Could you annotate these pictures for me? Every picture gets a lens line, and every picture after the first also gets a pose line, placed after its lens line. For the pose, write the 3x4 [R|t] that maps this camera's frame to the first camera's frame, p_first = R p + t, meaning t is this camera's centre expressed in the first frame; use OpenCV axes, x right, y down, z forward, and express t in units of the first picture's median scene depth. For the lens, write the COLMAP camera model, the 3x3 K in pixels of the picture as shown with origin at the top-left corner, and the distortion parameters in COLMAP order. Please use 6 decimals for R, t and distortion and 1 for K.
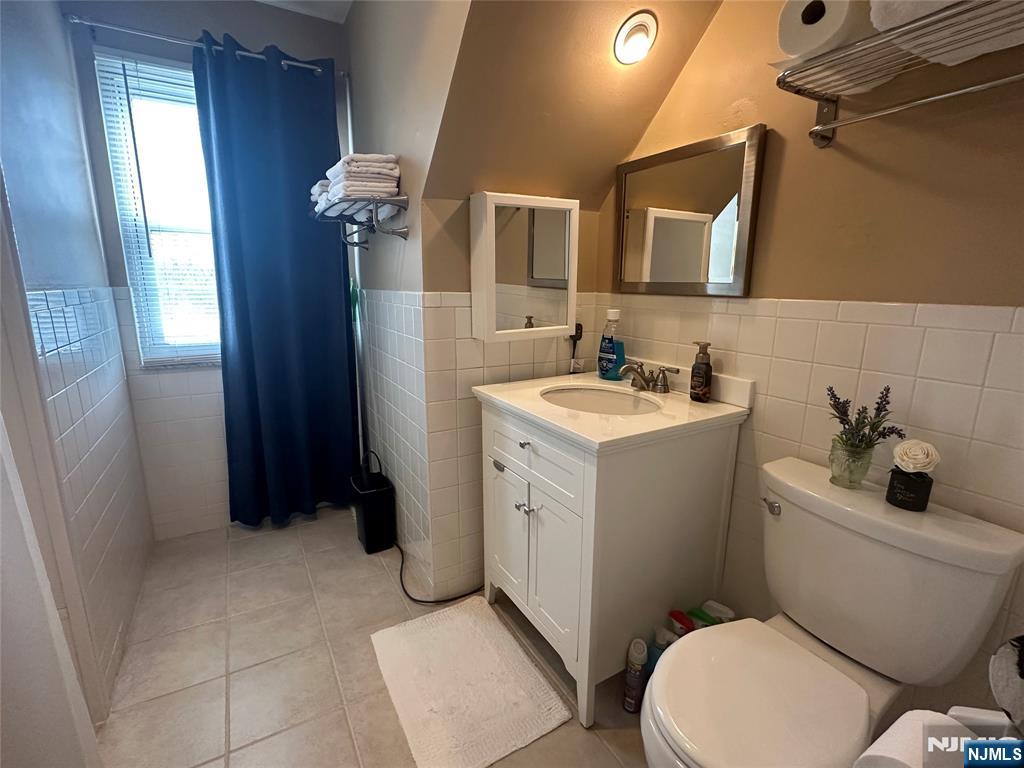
lens RADIAL K [[477.2, 0, 512.4], [0, 477.2, 383.0], [0, 0, 1]] dist [-0.001540, -0.000083]
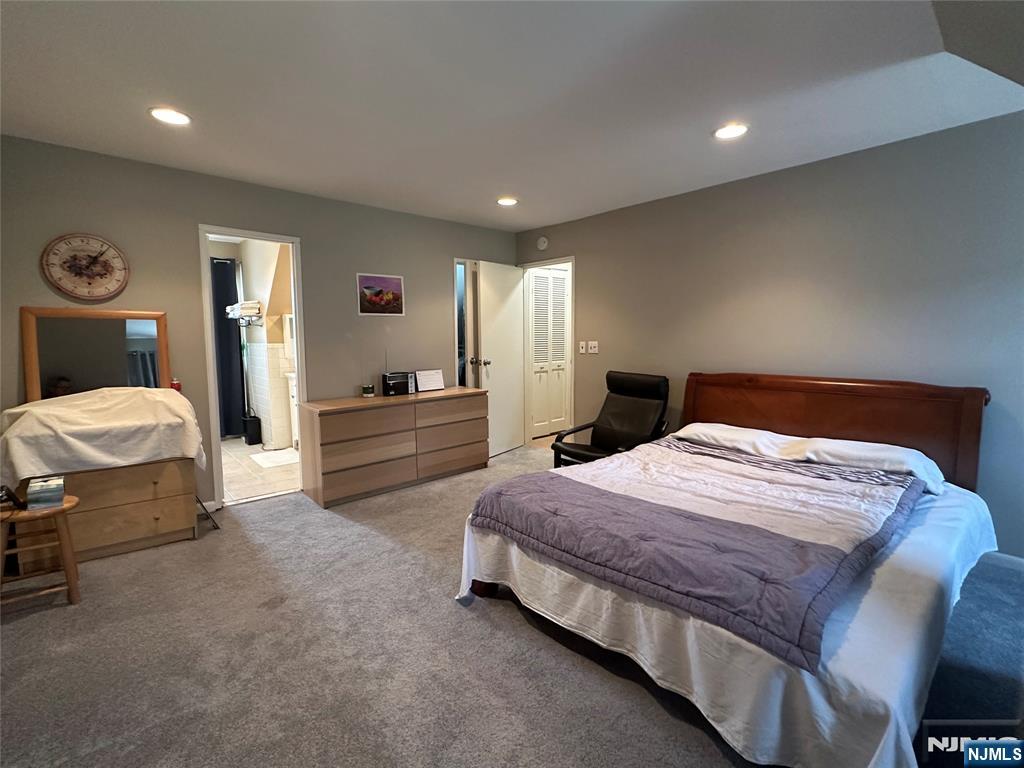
lens RADIAL K [[477.2, 0, 509.8], [0, 477.2, 384.2], [0, 0, 1]] dist [-0.001540, -0.000083]
pose [[0.980469, -0.038084, 0.192950, 0.729299], [0.057310, 0.993821, -0.095059, 0.443512], [-0.188137, 0.104261, 0.976593, -2.240754]]
